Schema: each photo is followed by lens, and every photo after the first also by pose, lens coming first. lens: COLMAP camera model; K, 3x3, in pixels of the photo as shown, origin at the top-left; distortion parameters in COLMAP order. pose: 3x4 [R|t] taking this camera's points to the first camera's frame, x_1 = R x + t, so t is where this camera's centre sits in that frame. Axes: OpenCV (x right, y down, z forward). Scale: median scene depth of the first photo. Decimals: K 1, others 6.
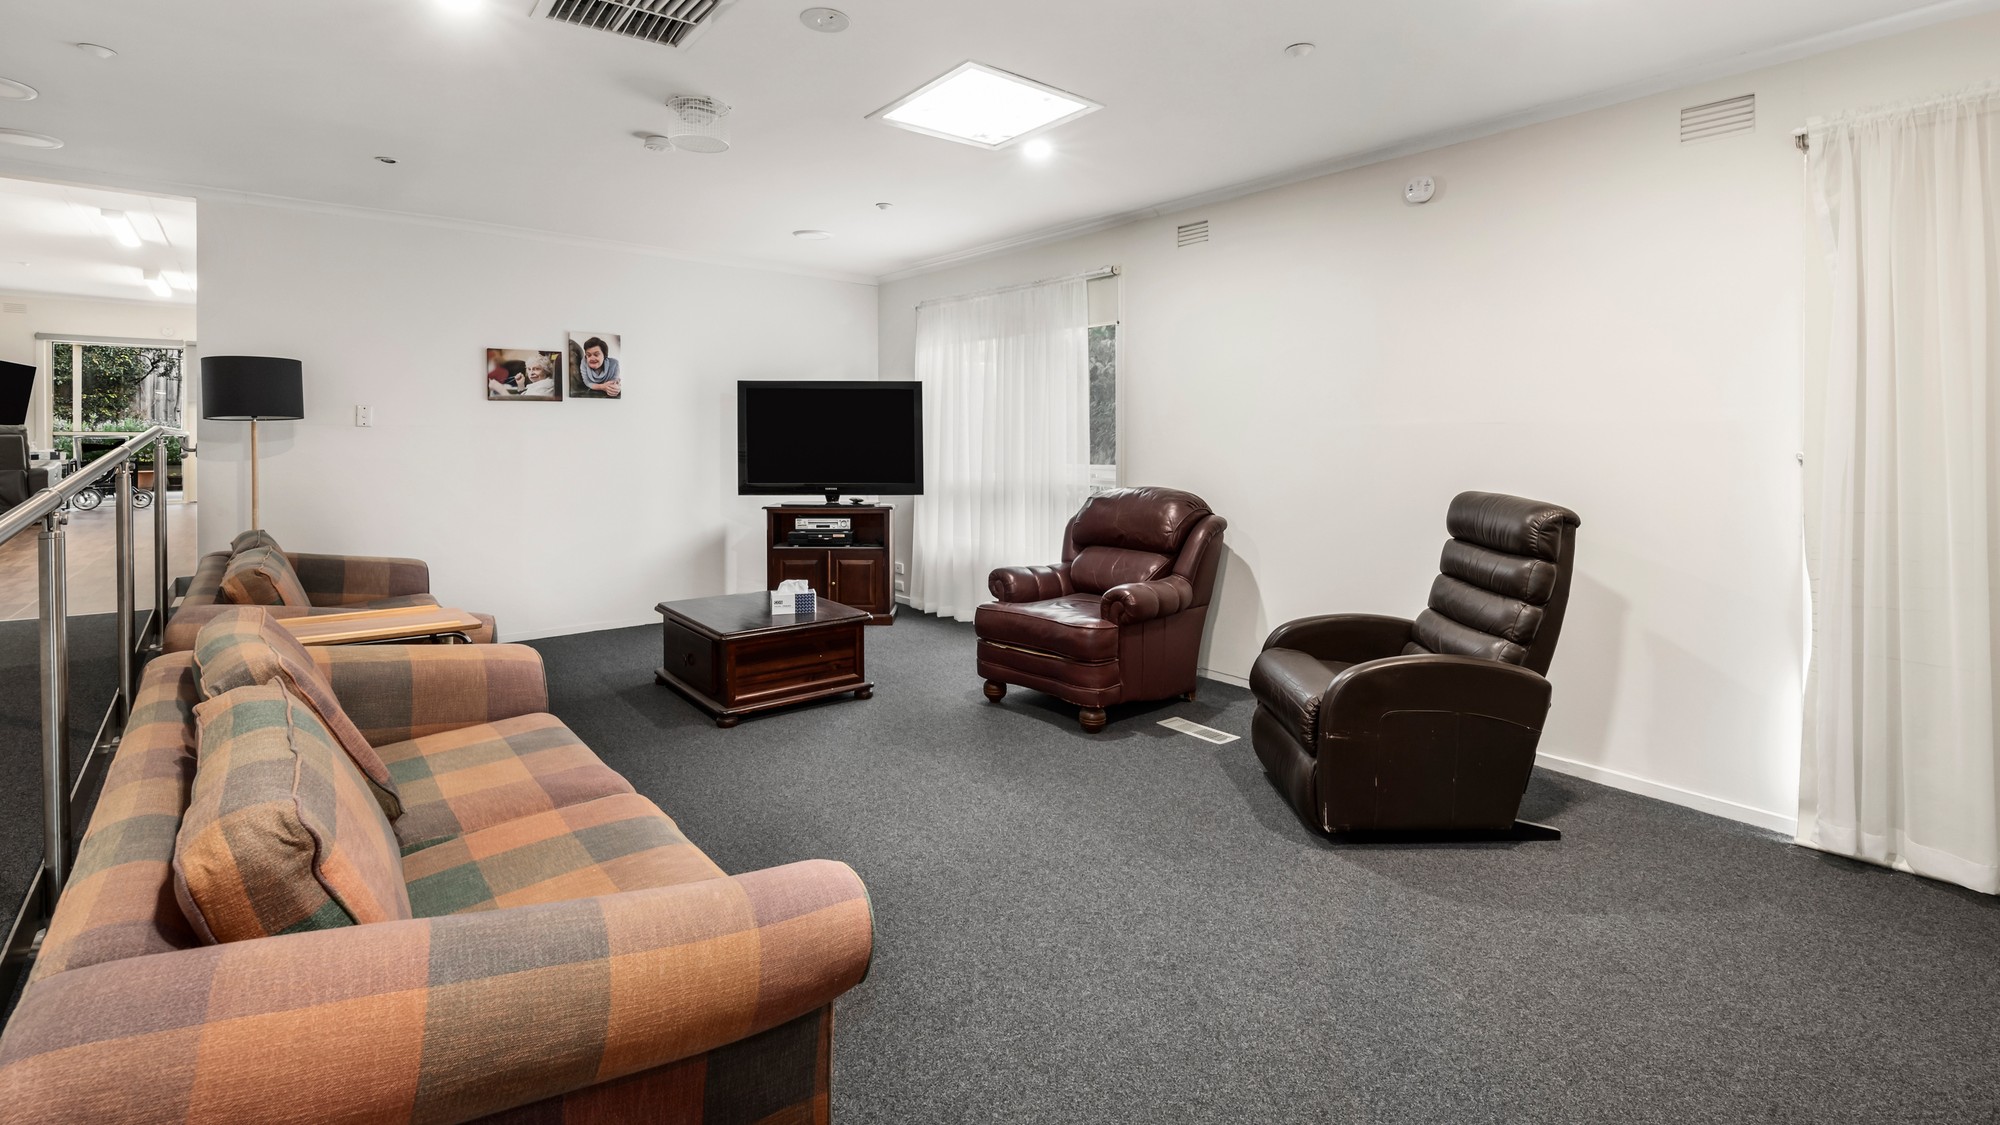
lens RADIAL K [[890.2, 0, 1005.3], [0, 890.2, 569.0], [0, 0, 1]] dist [0.001797, 0.000049]
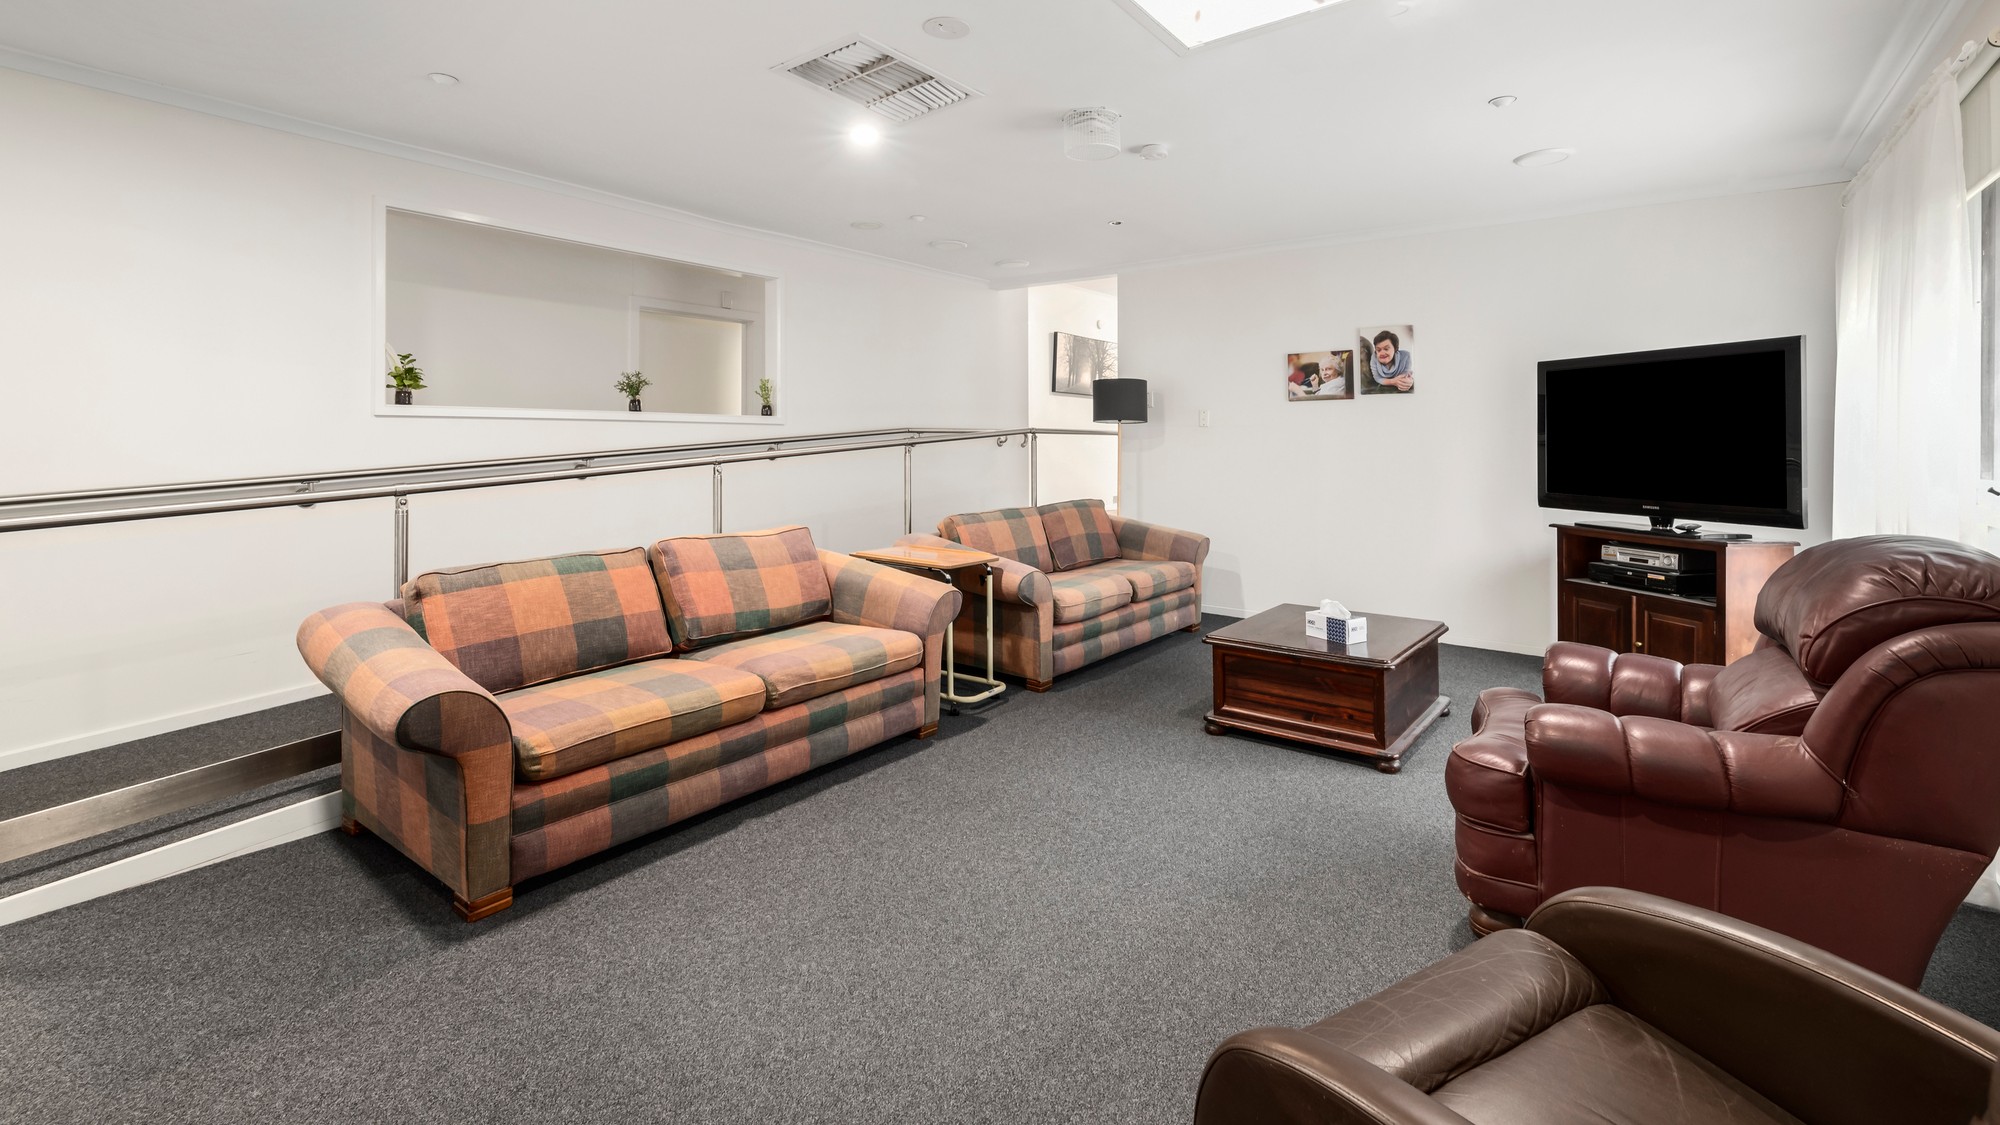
lens RADIAL K [[890.2, 0, 1006.1], [0, 890.2, 555.6], [0, 0, 1]] dist [0.001797, 0.000049]
pose [[0.223658, 0.123210, -0.966849, 0.410140], [-0.144646, 0.985189, 0.092087, -0.050829], [0.963875, 0.119255, 0.238167, 0.409157]]
